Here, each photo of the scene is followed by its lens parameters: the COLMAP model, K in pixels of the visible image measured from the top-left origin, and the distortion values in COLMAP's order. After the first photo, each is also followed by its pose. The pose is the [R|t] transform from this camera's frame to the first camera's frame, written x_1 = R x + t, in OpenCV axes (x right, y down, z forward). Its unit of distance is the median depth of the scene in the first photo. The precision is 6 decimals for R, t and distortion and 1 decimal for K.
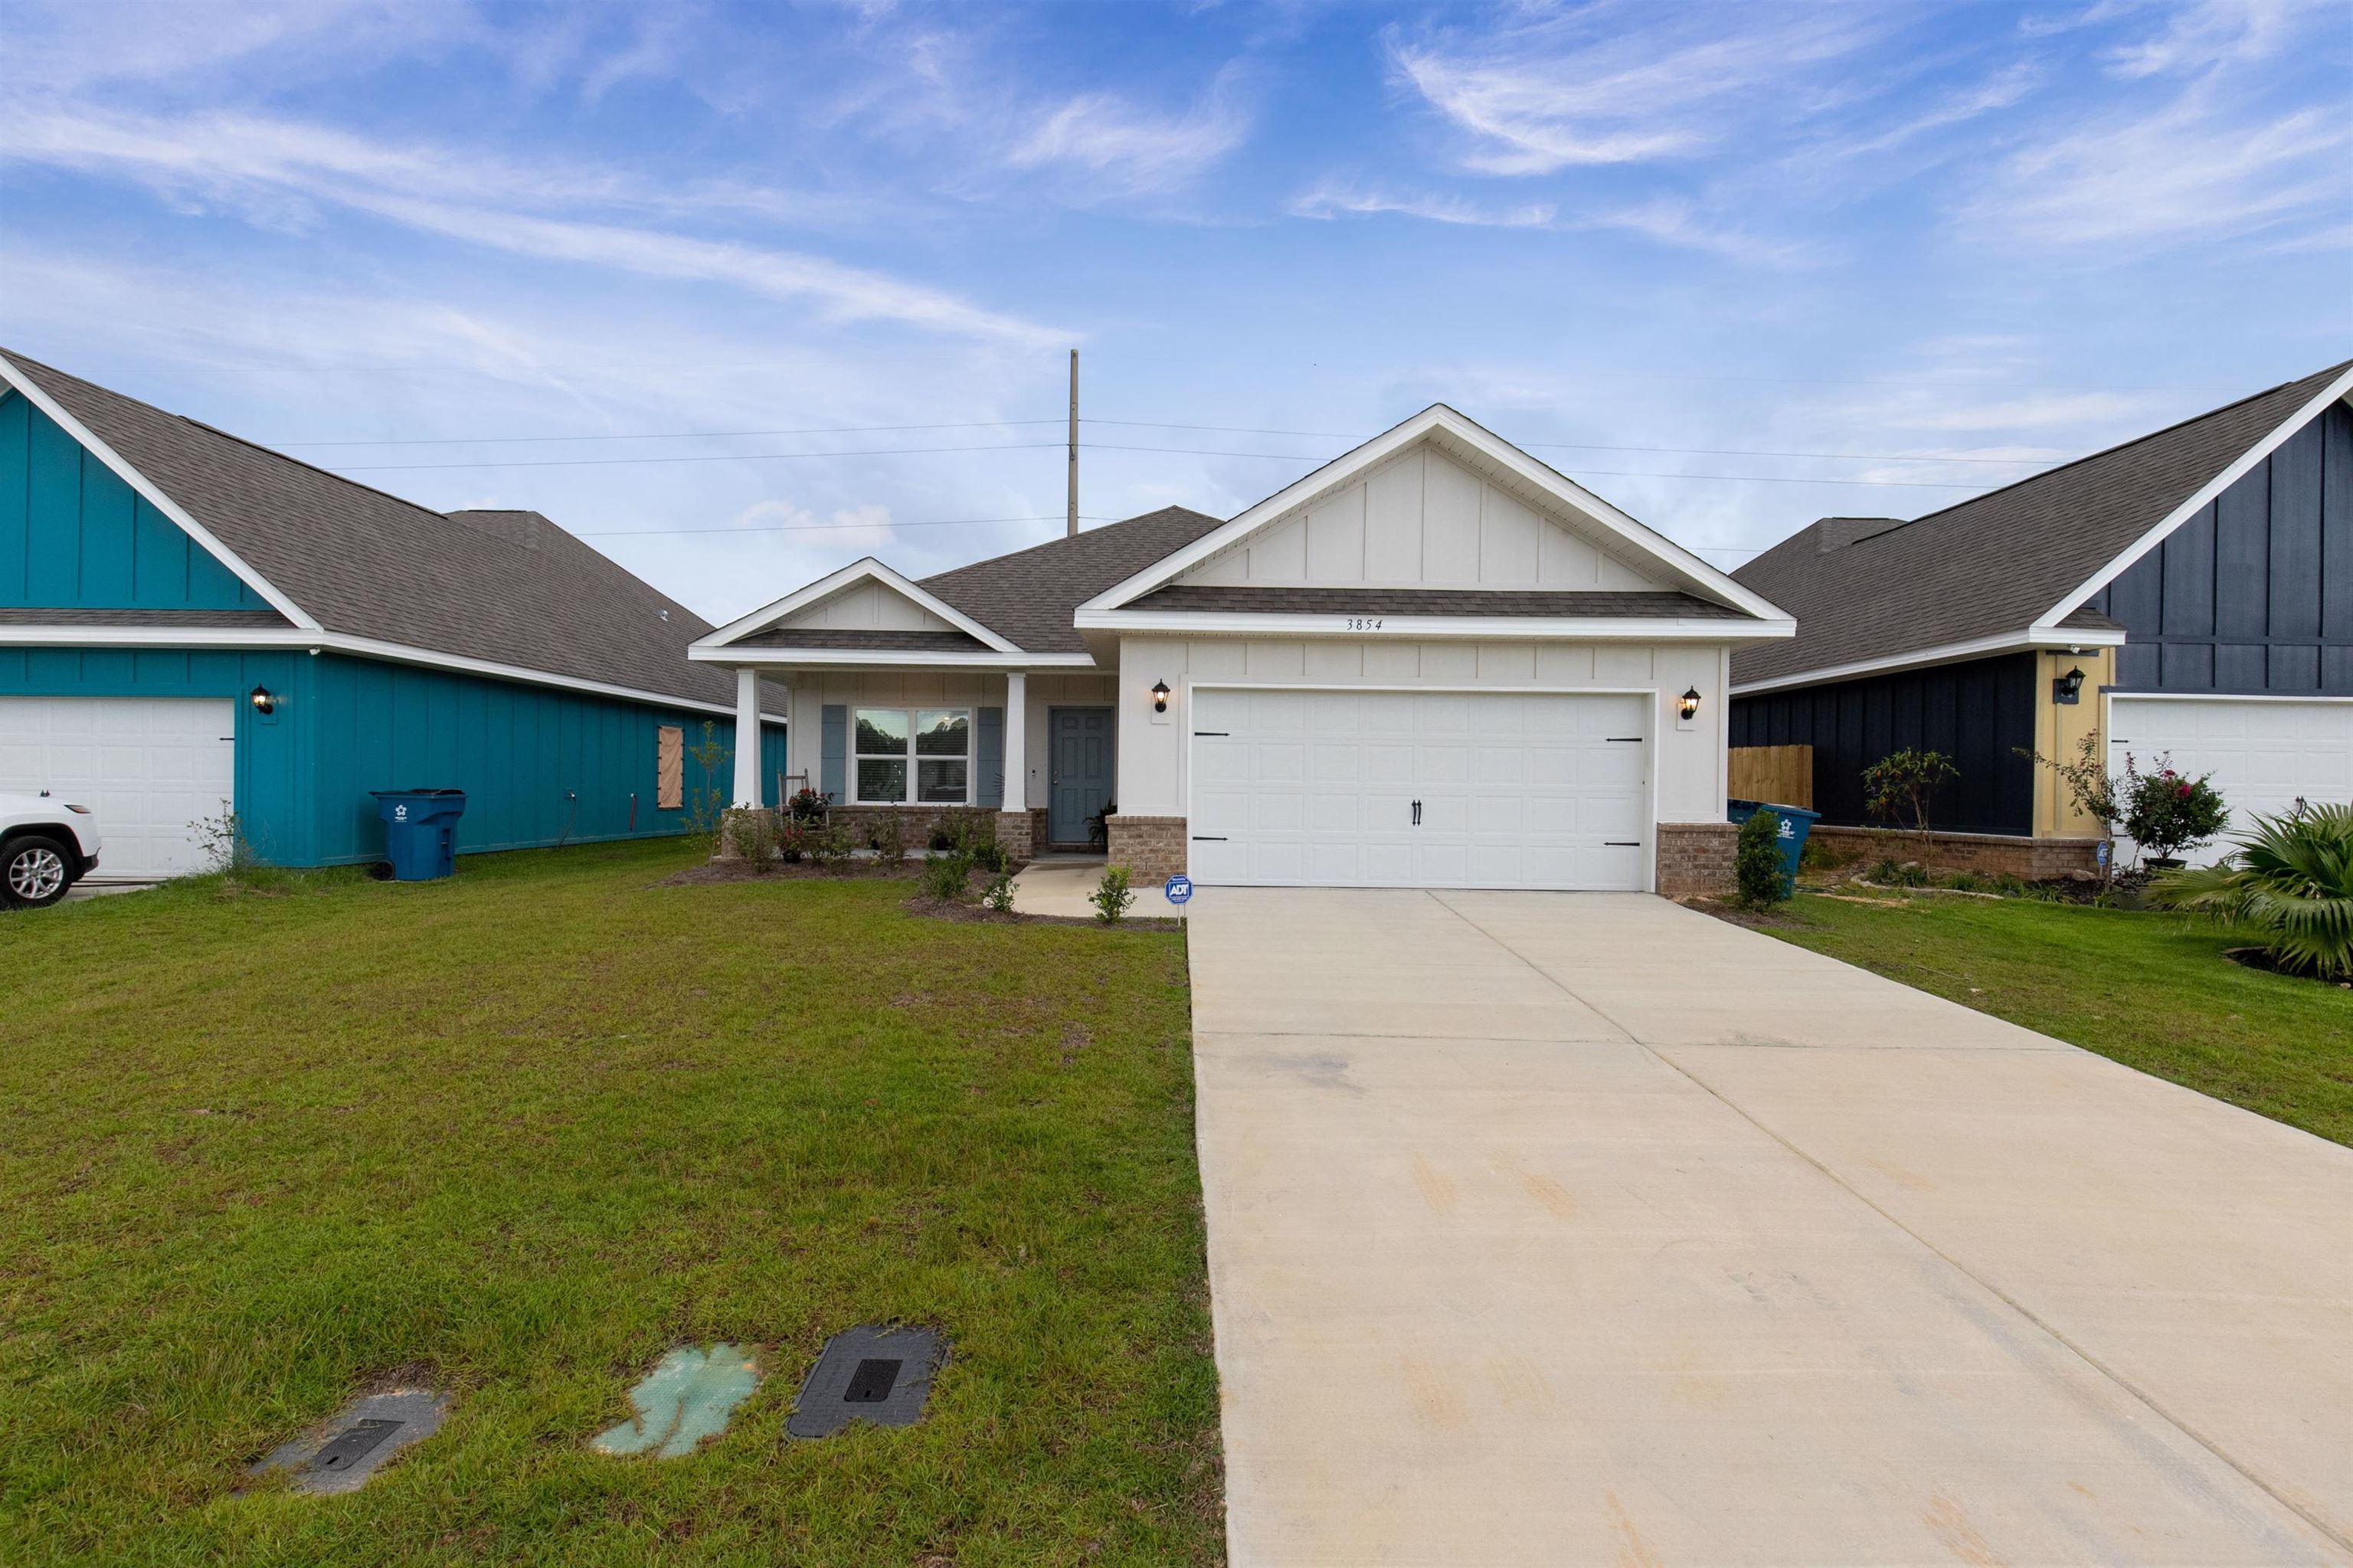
lens RADIAL K [[1048.7, 0, 1155.7], [0, 1048.7, 789.0], [0, 0, 1]] dist [0.000005, 0.000591]
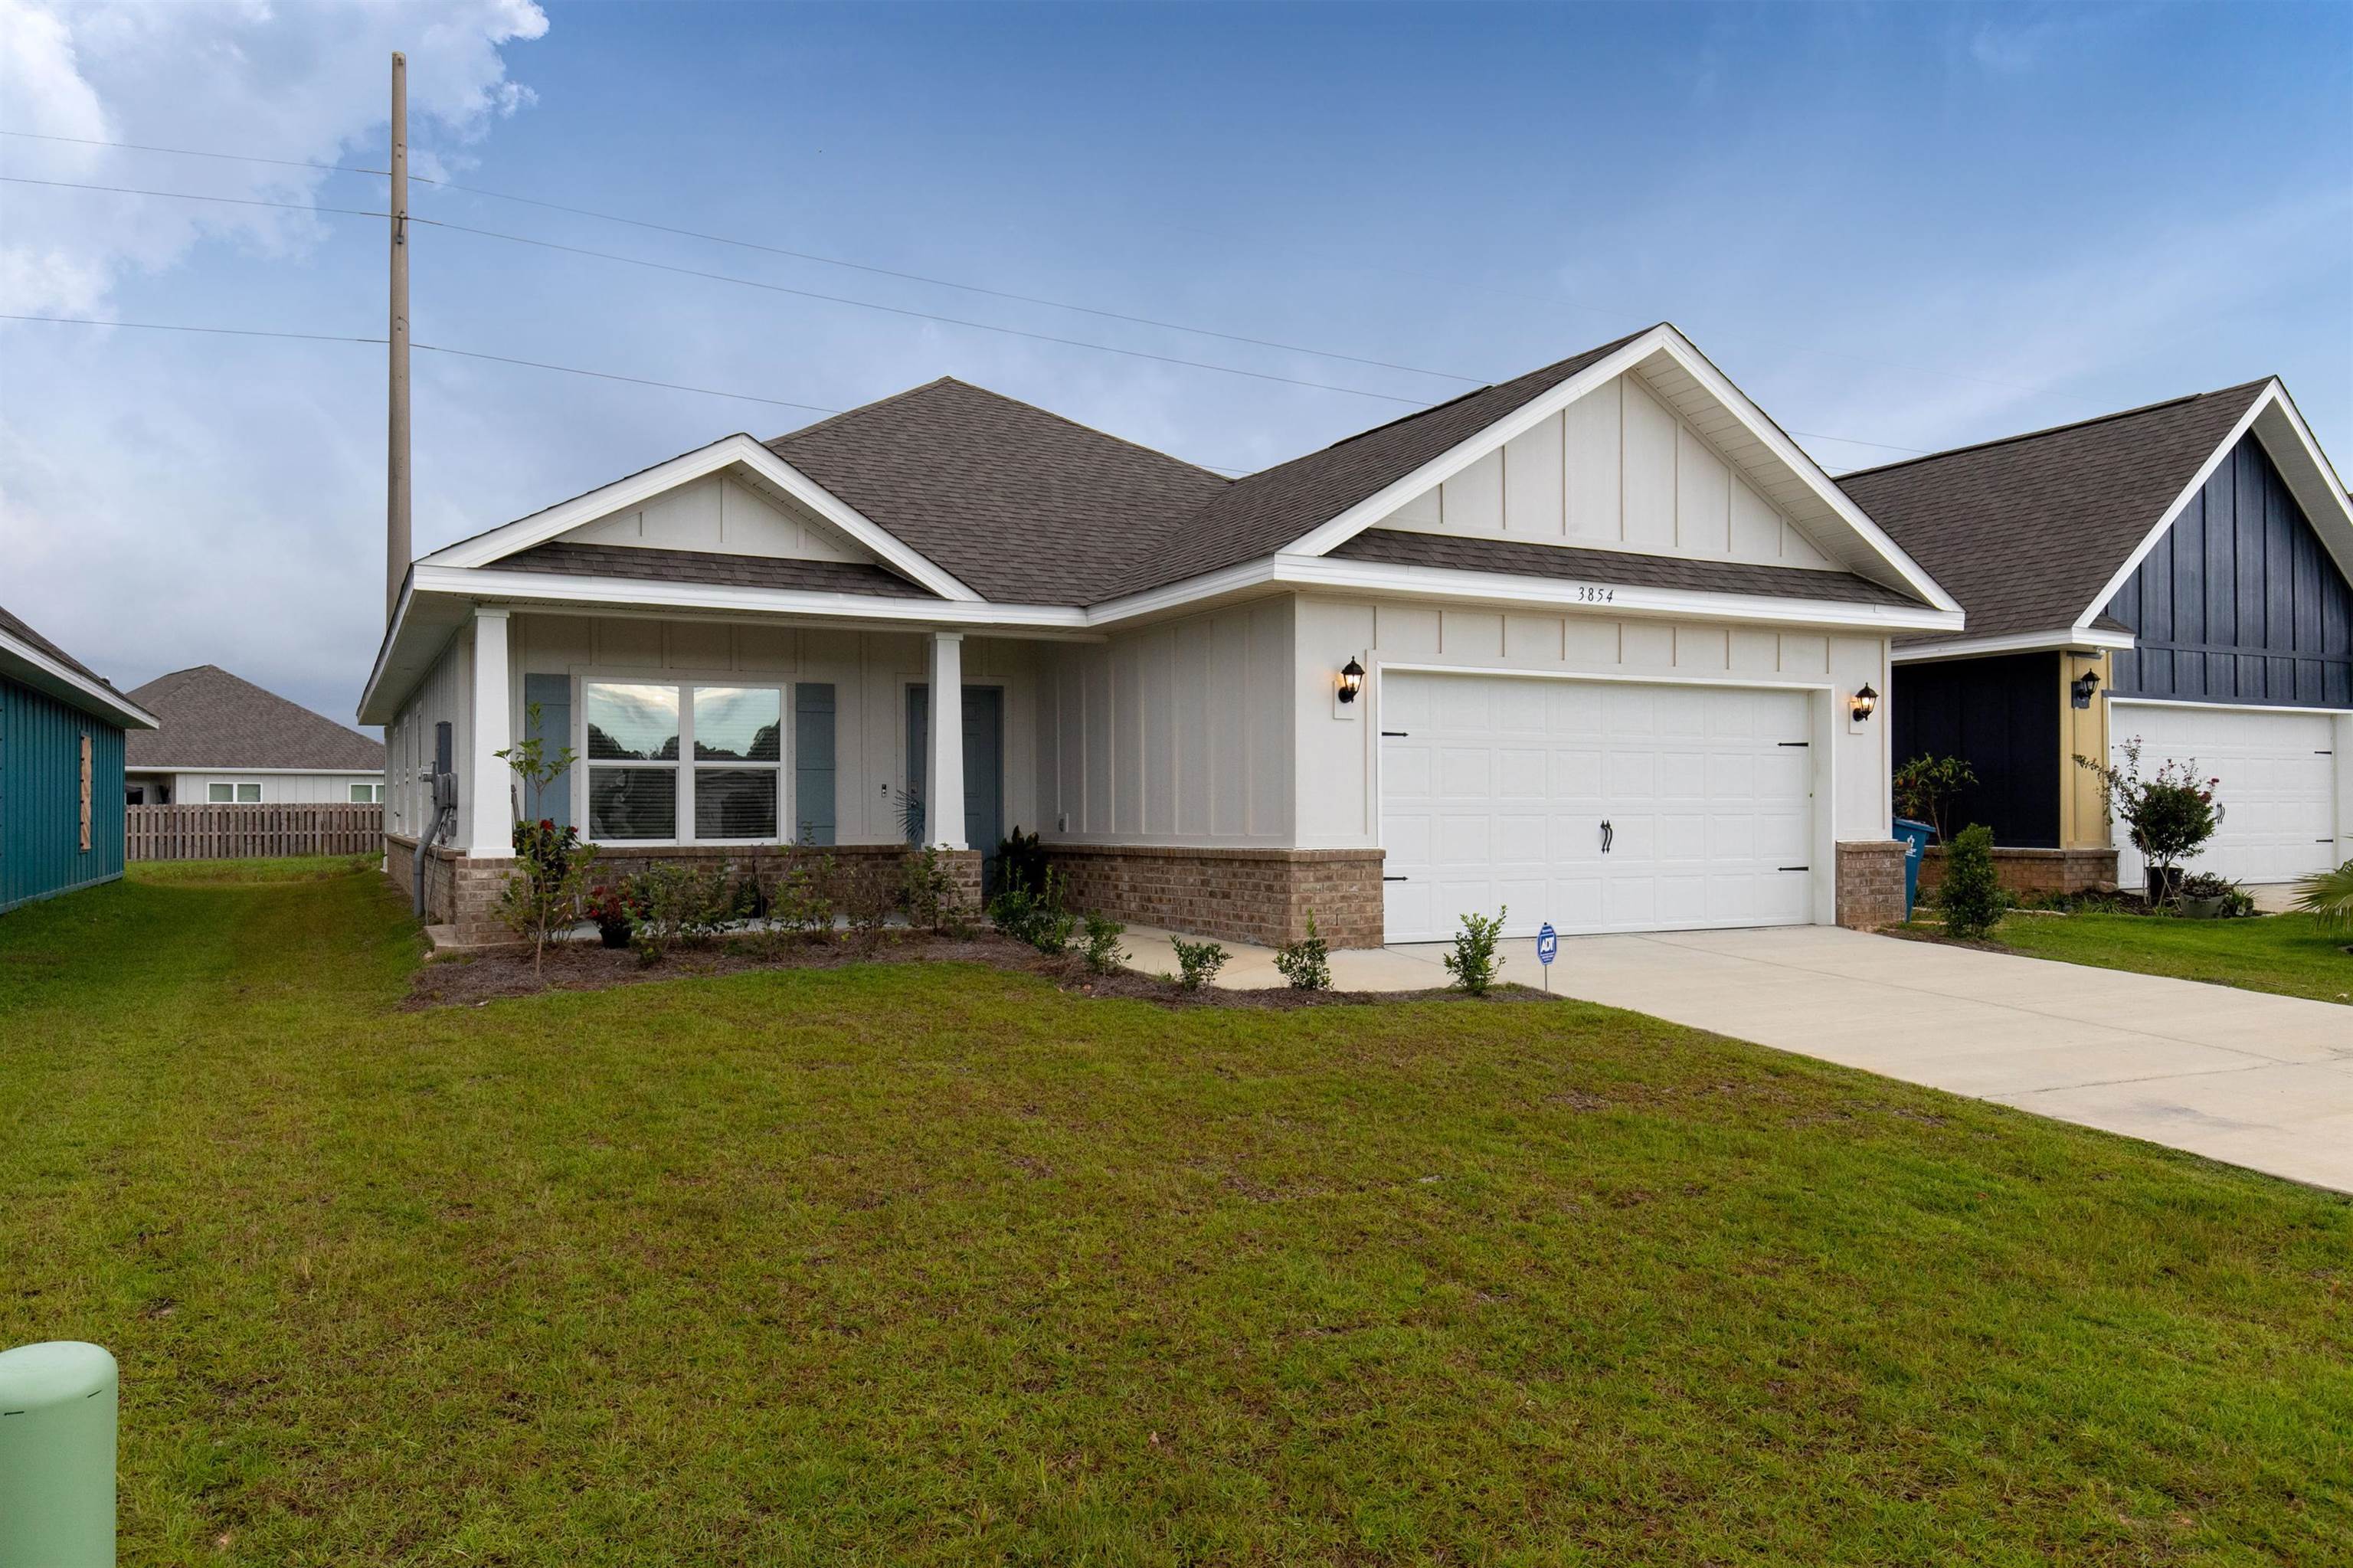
lens RADIAL K [[1667.1, 0, 1124.4], [0, 1667.1, 790.9], [0, 0, 1]] dist [-0.011518, 0.004395]
pose [[0.889103, -0.008496, 0.457627, -0.609168], [0.013355, 0.999884, -0.007382, -0.006677], [-0.457511, 0.012675, 0.889113, 0.060564]]
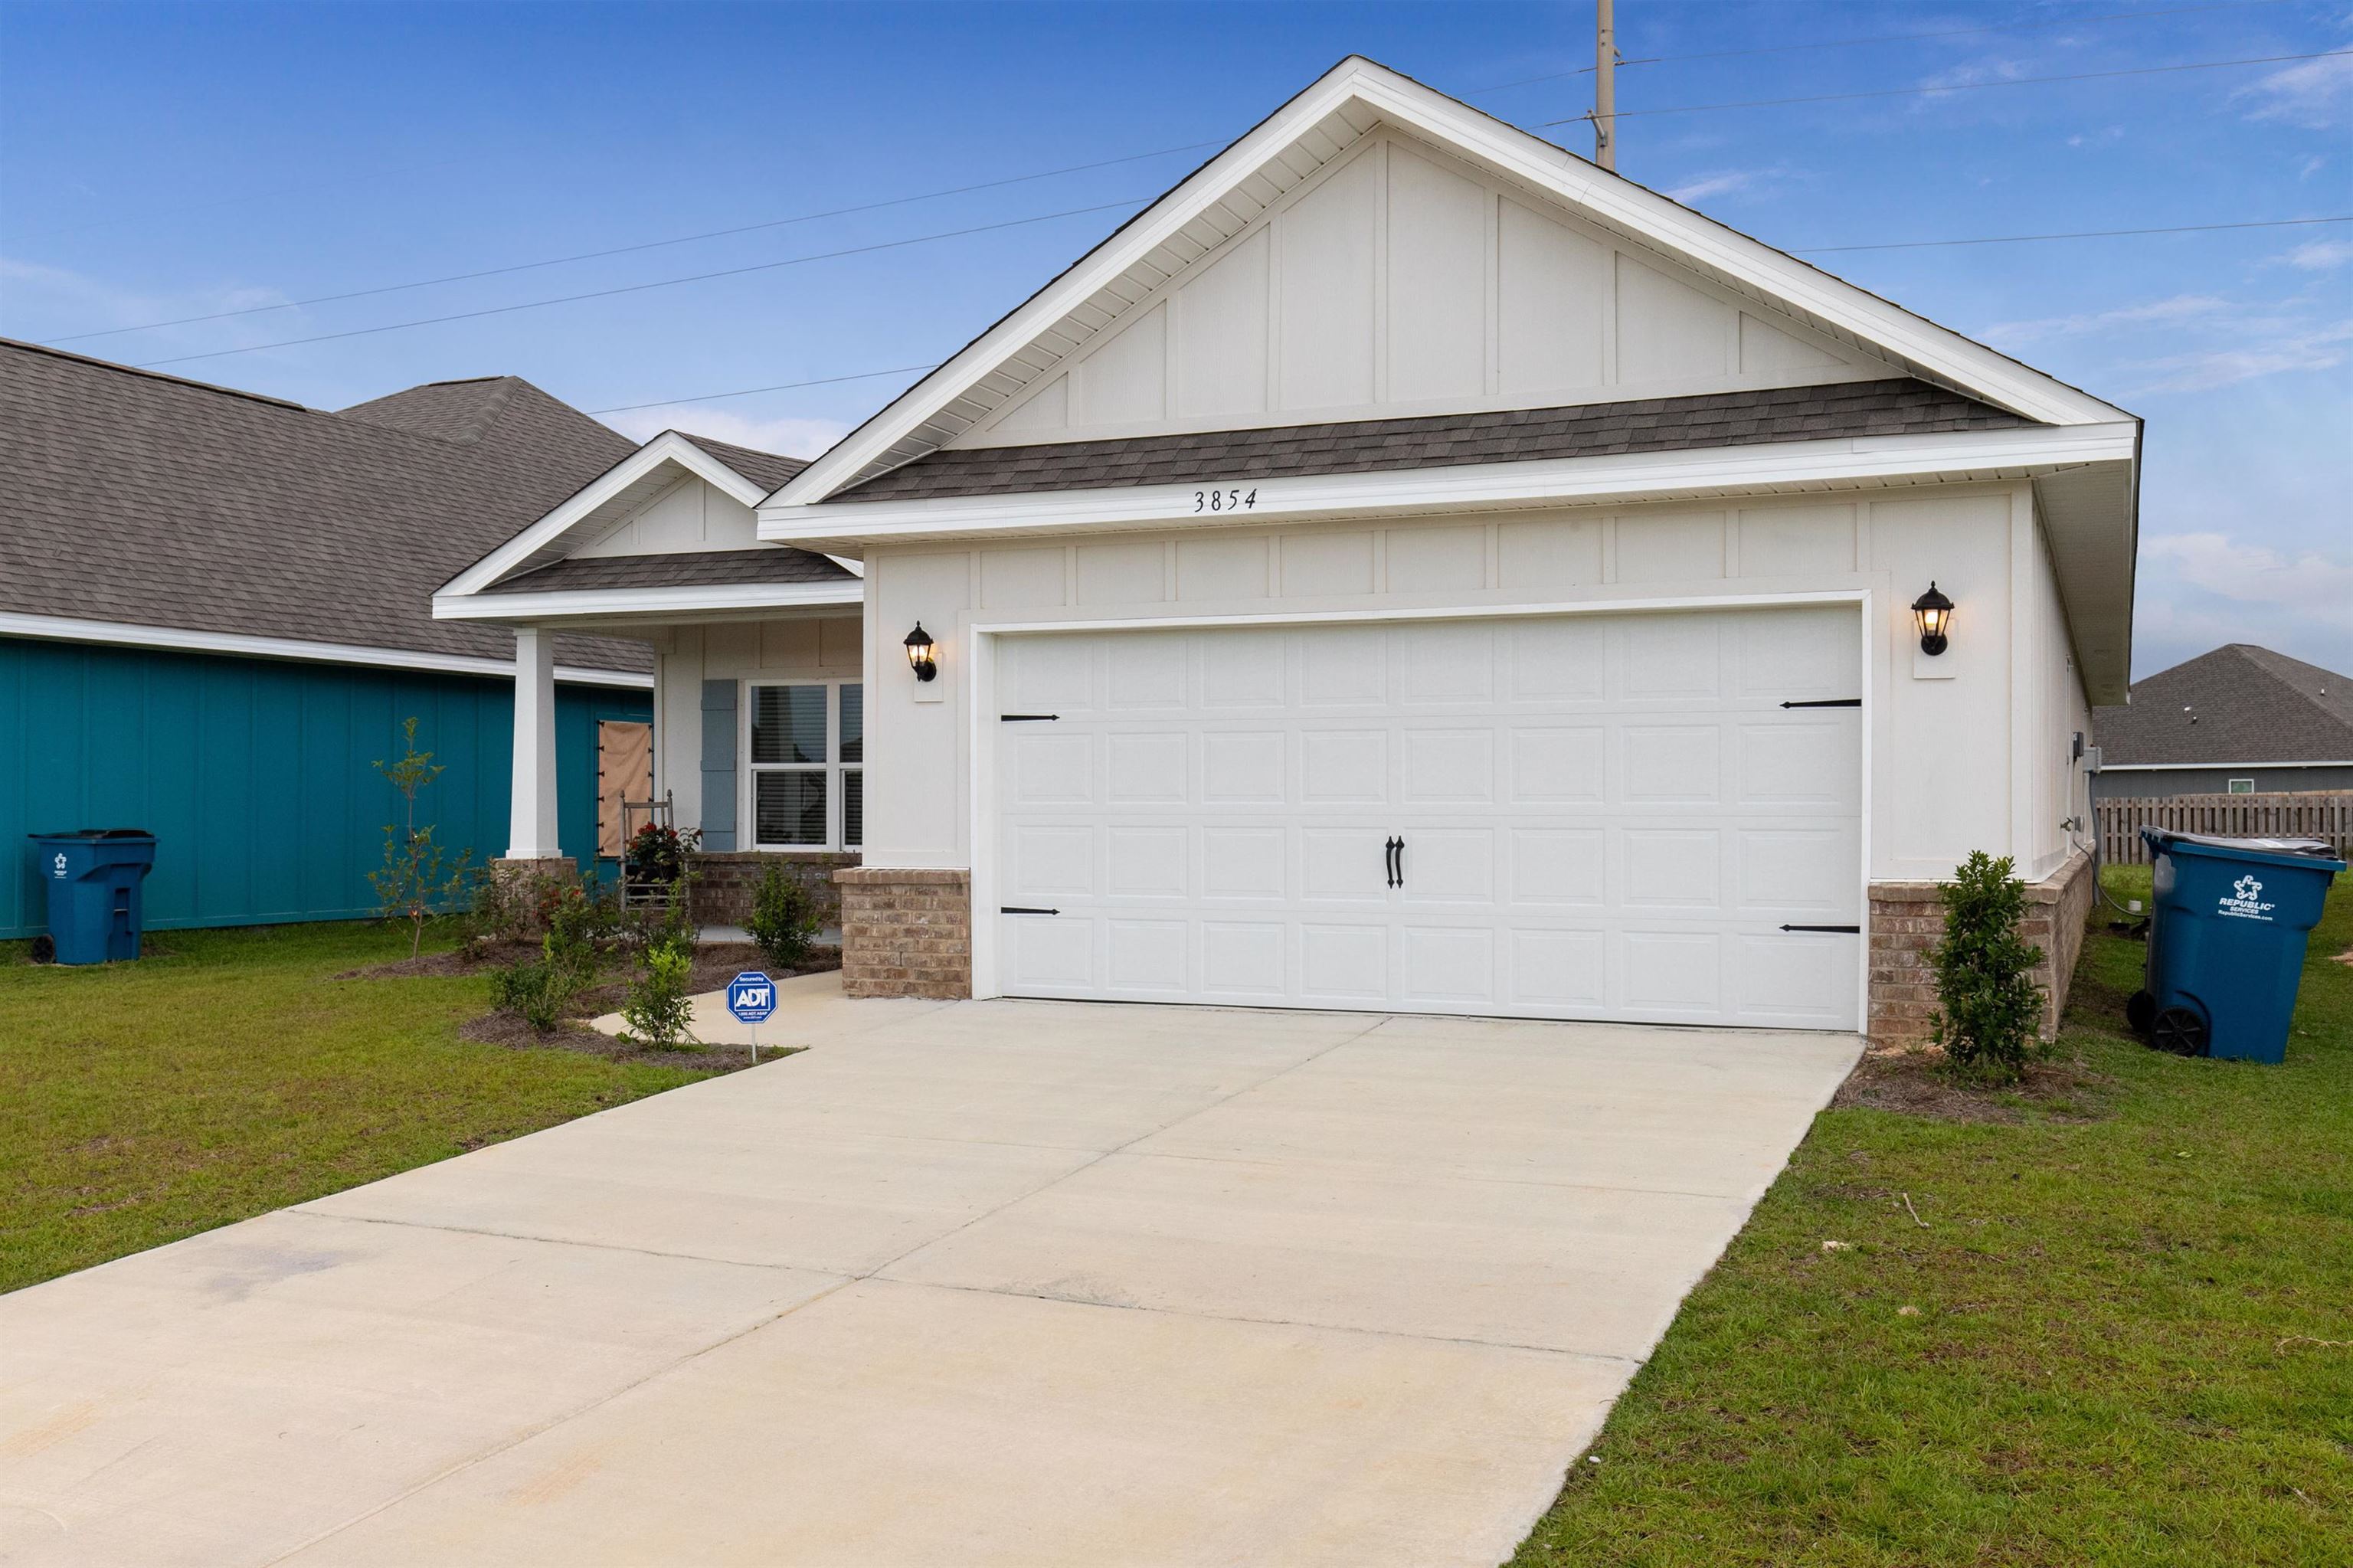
lens RADIAL K [[2105.2, 0, 1155.0], [0, 2105.2, 786.4], [0, 0, 1]] dist [0.002648, -0.006863]
pose [[0.918119, -0.016054, -0.395980, 0.521550], [0.009975, 0.999799, -0.017406, 0.002732], [0.396180, 0.012031, 0.918094, 0.027819]]
